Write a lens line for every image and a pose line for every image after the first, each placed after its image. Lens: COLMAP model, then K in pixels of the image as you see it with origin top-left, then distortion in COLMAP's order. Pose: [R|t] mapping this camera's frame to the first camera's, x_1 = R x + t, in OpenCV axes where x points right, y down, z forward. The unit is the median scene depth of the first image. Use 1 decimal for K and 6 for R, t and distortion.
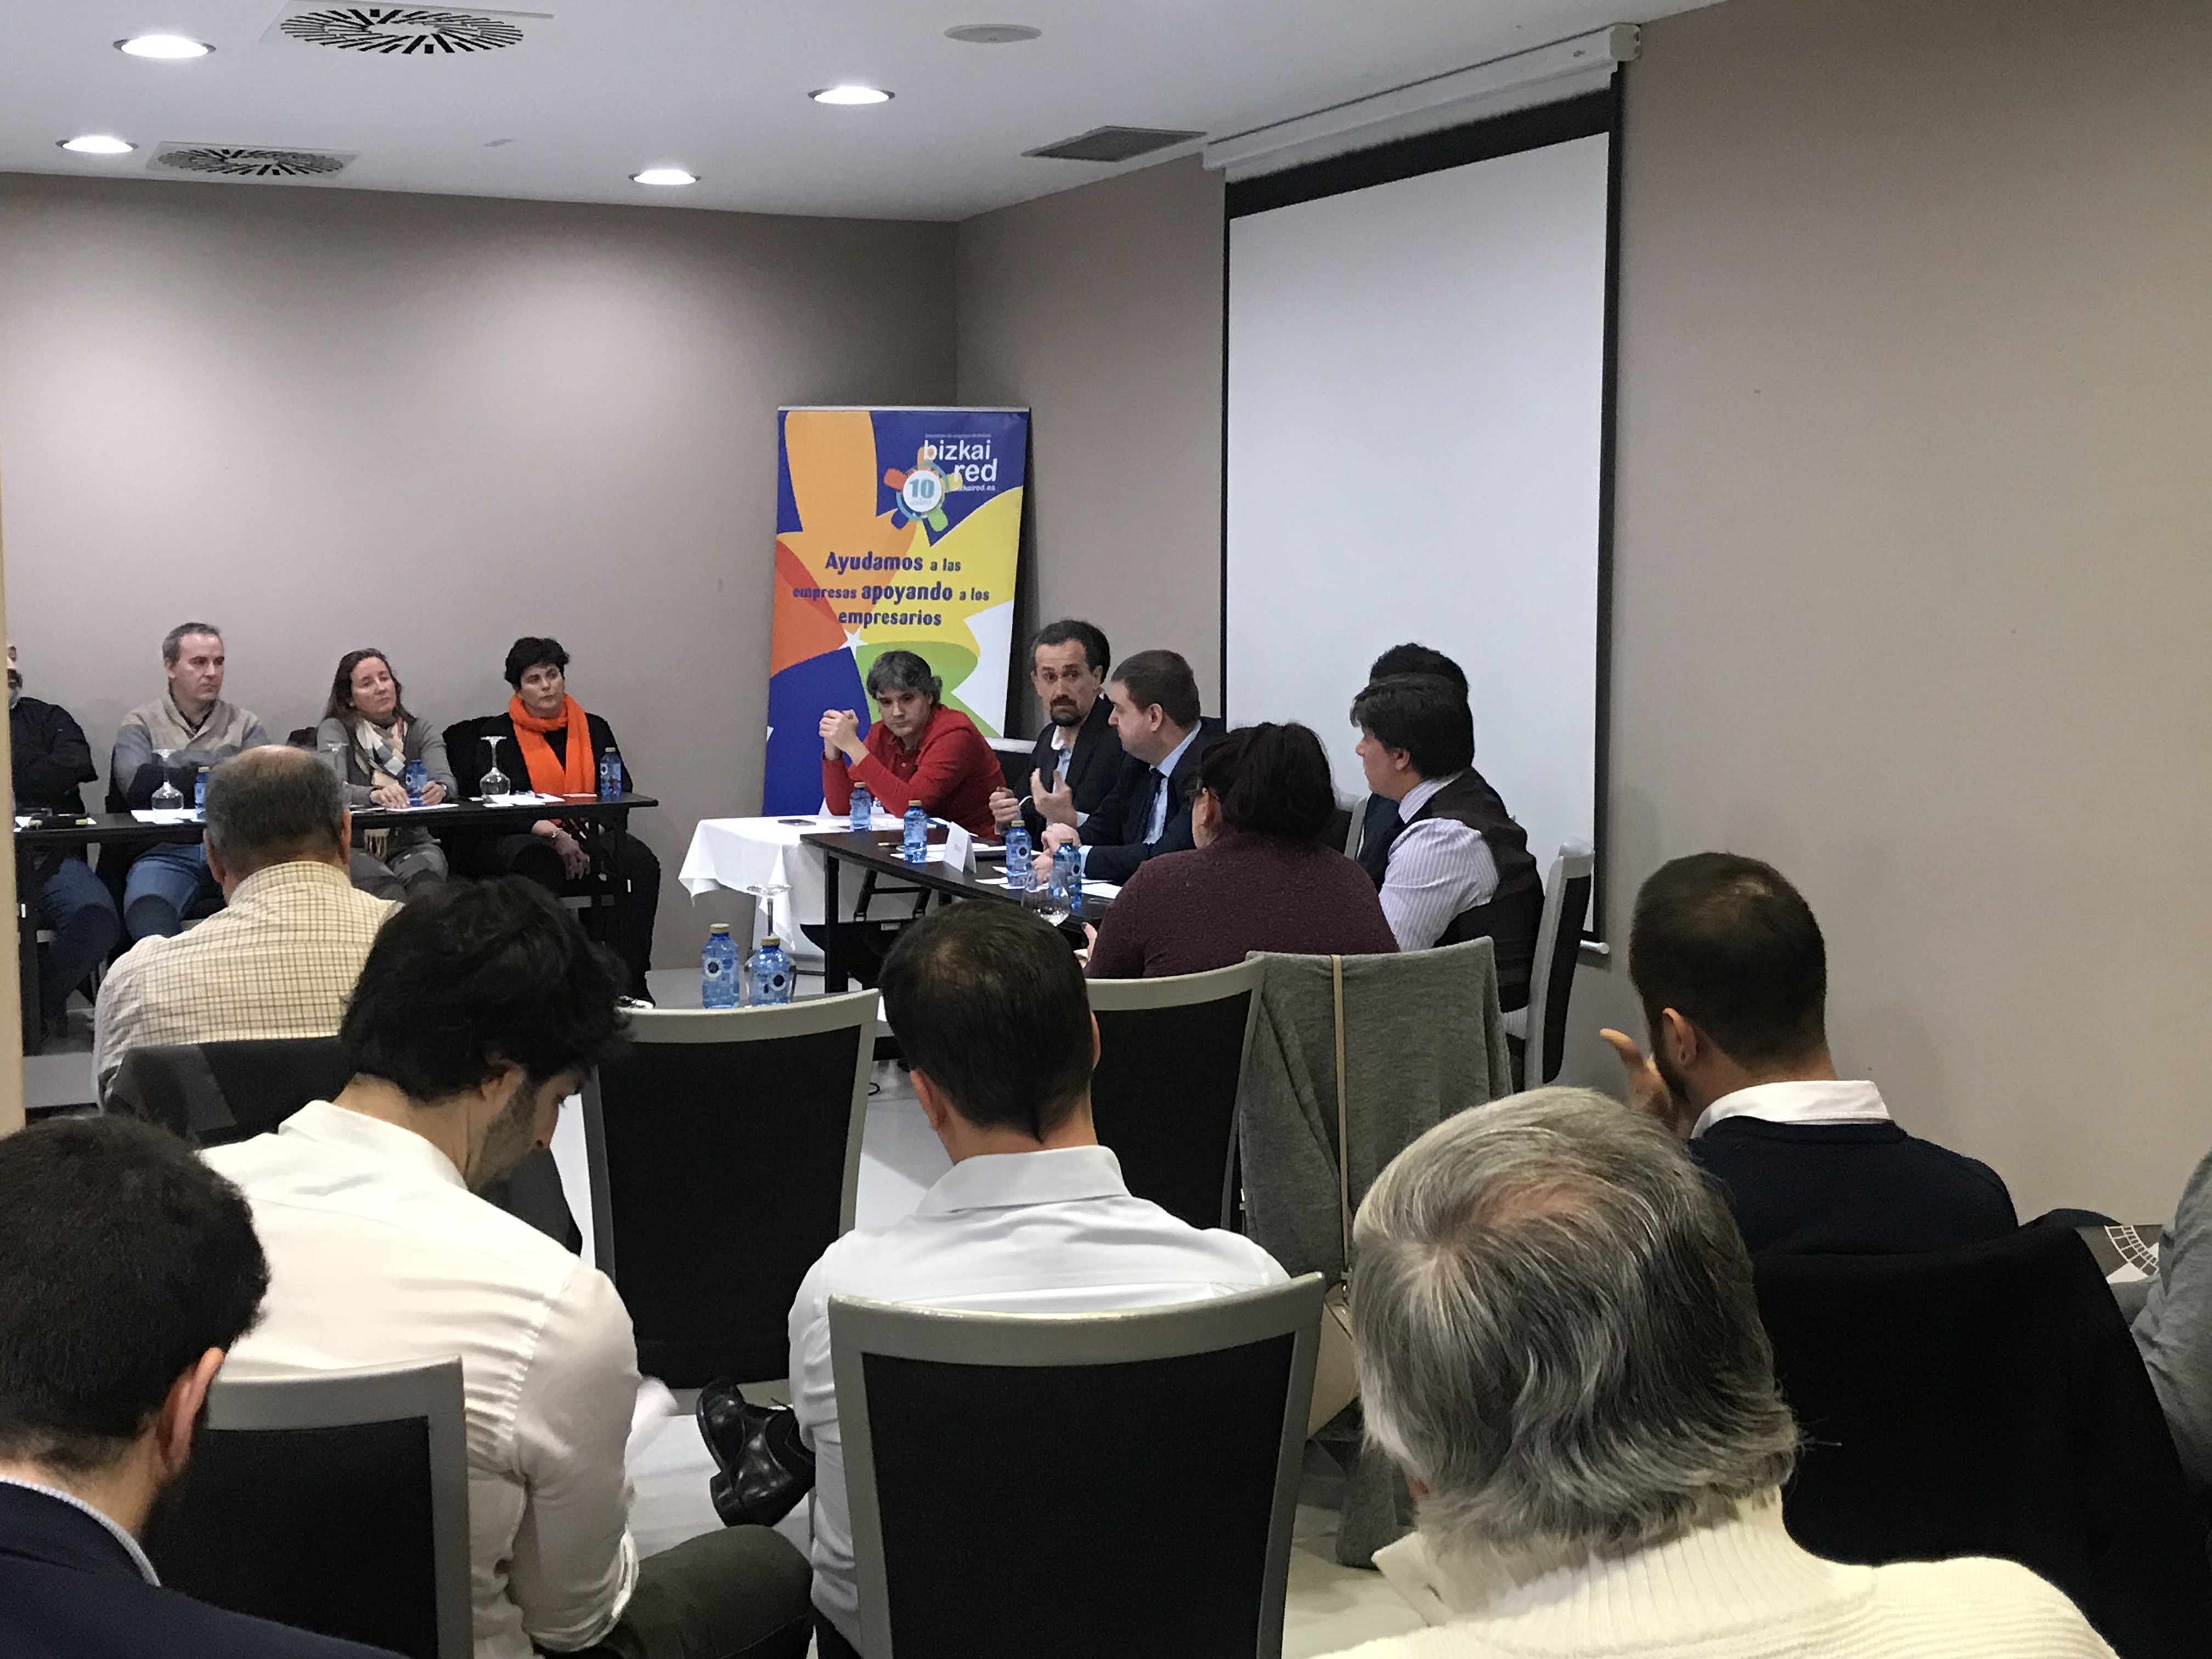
lens RADIAL K [[2817.0, 0, 1064.9], [0, 2817.0, 839.7], [0, 0, 1]] dist [0.019965, 0.000000]
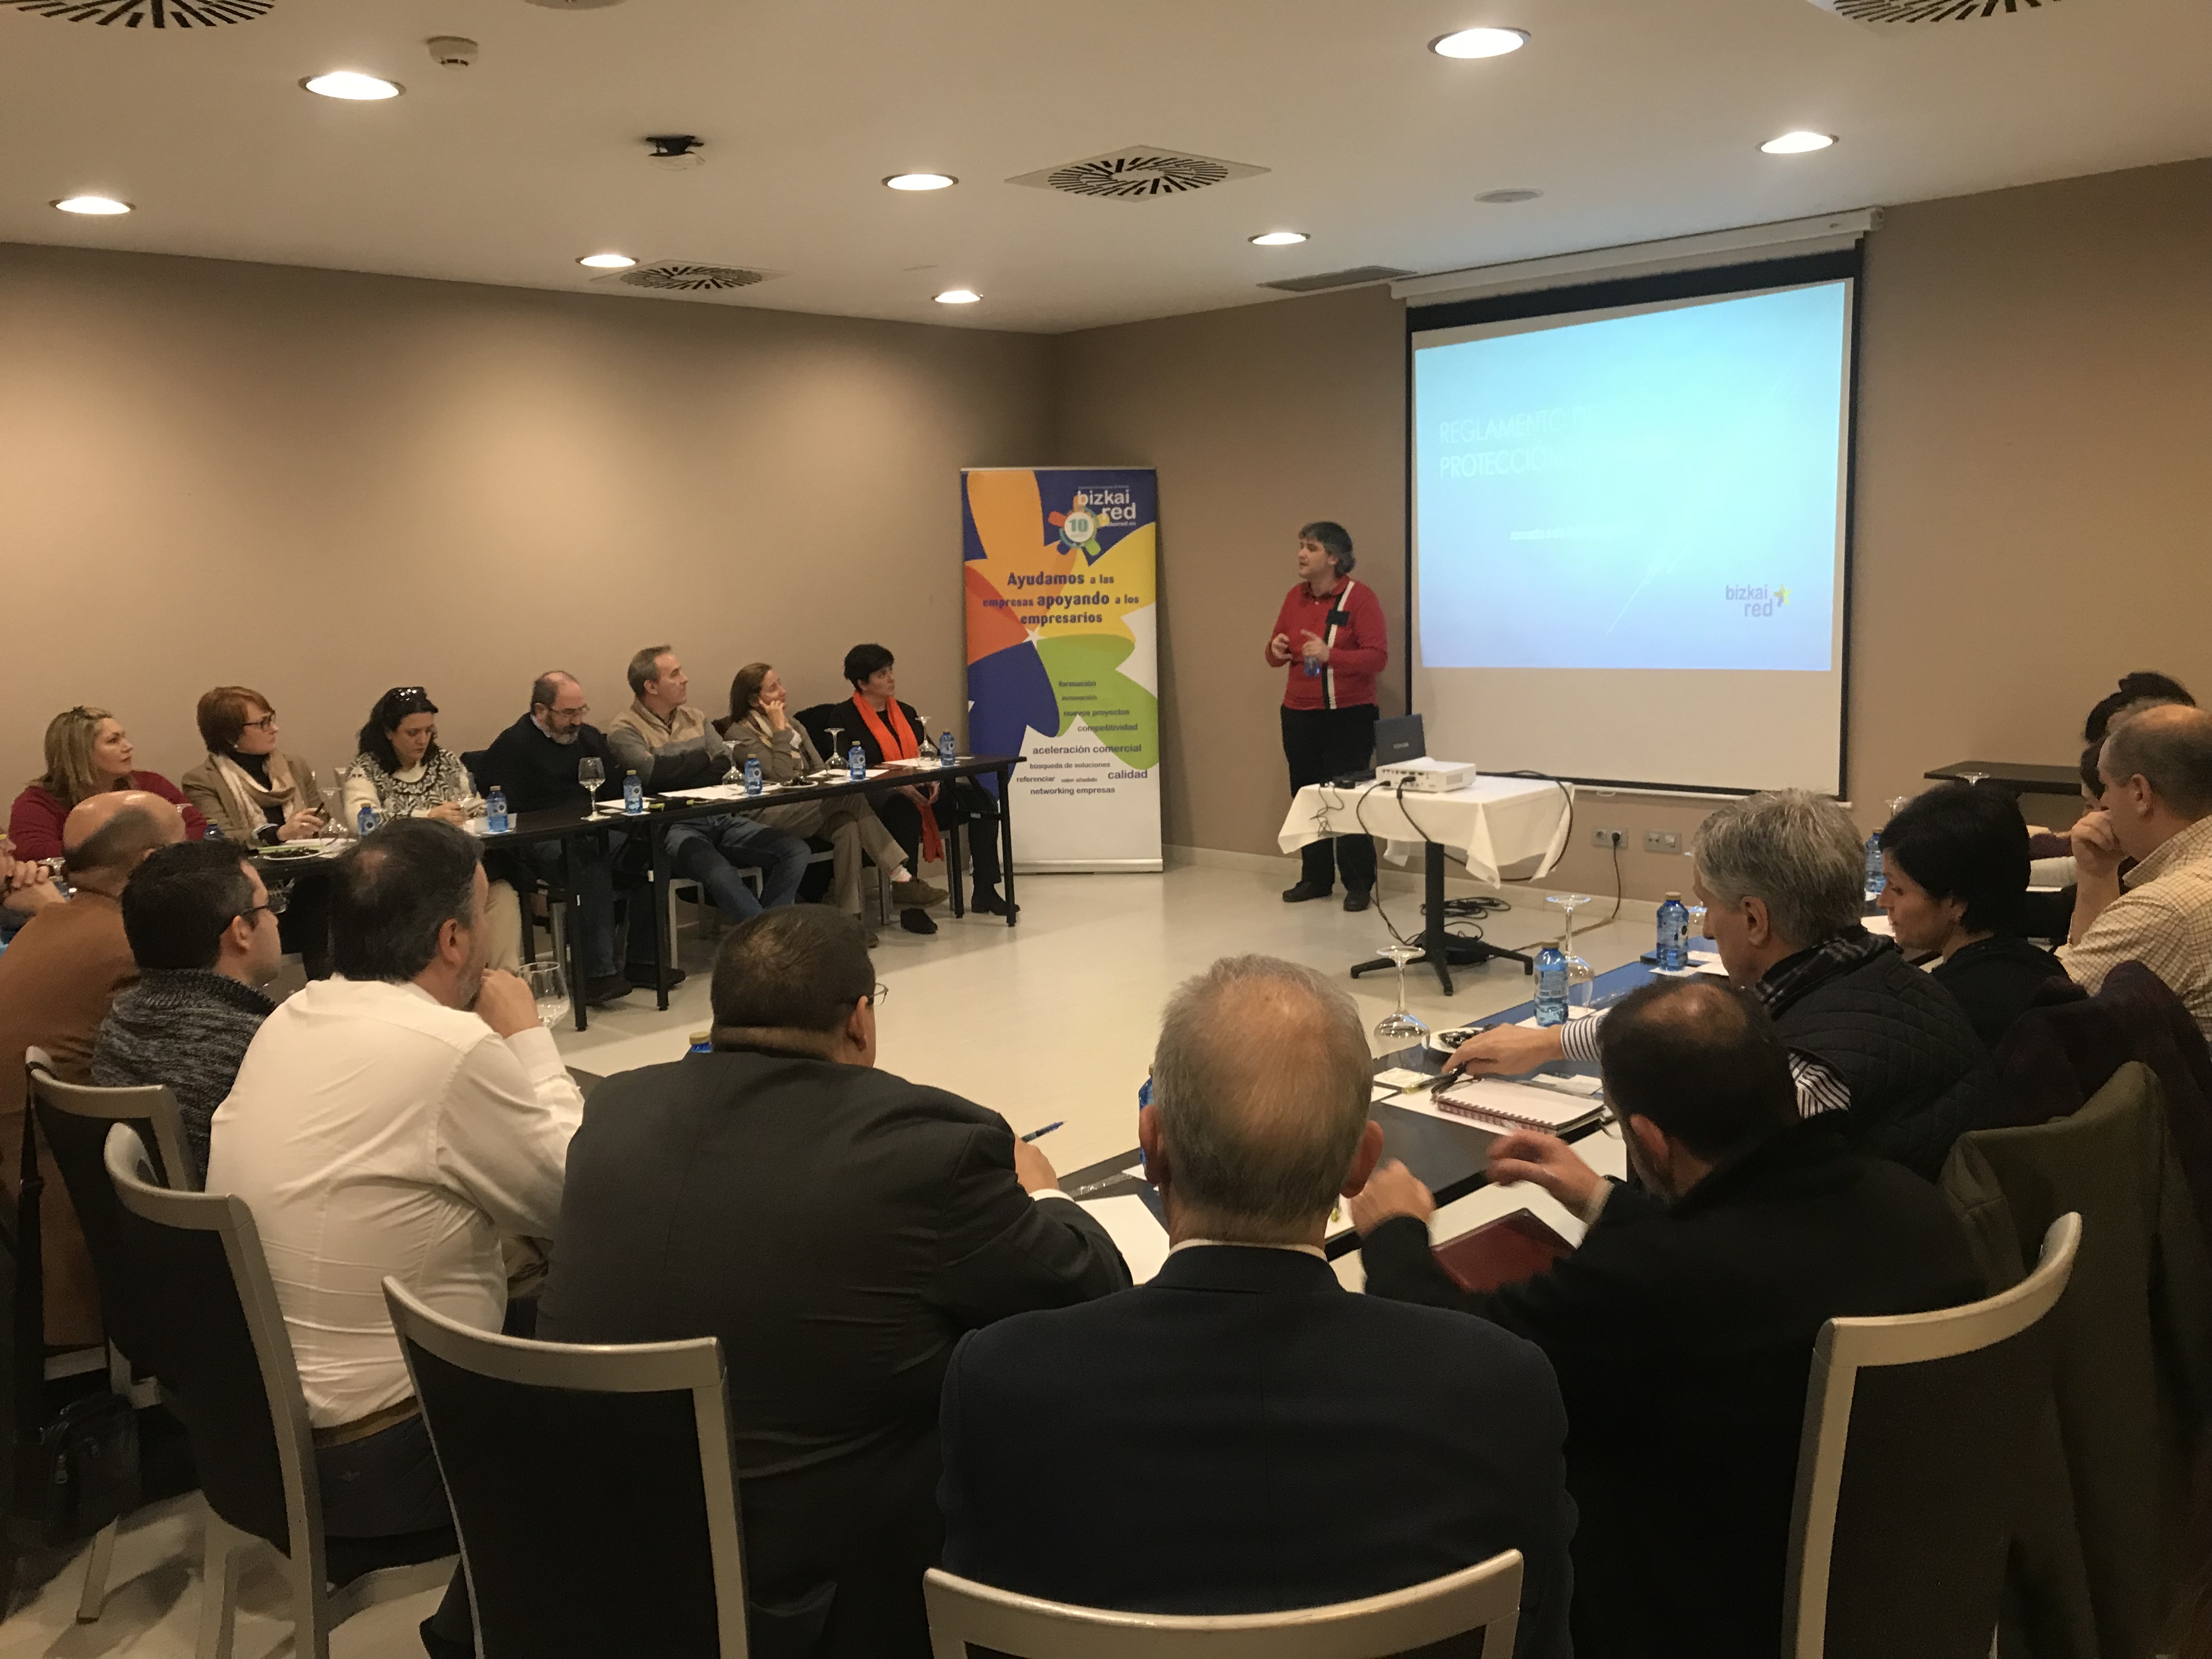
lens RADIAL K [[1824.9, 0, 1136.6], [0, 1824.9, 888.6], [0, 0, 1]] dist [0.014805, -0.032220]
pose [[0.924563, -0.097081, 0.368455, -0.383198], [0.069670, 0.993768, 0.087018, -0.021536], [-0.374606, -0.054783, 0.925564, 0.133451]]
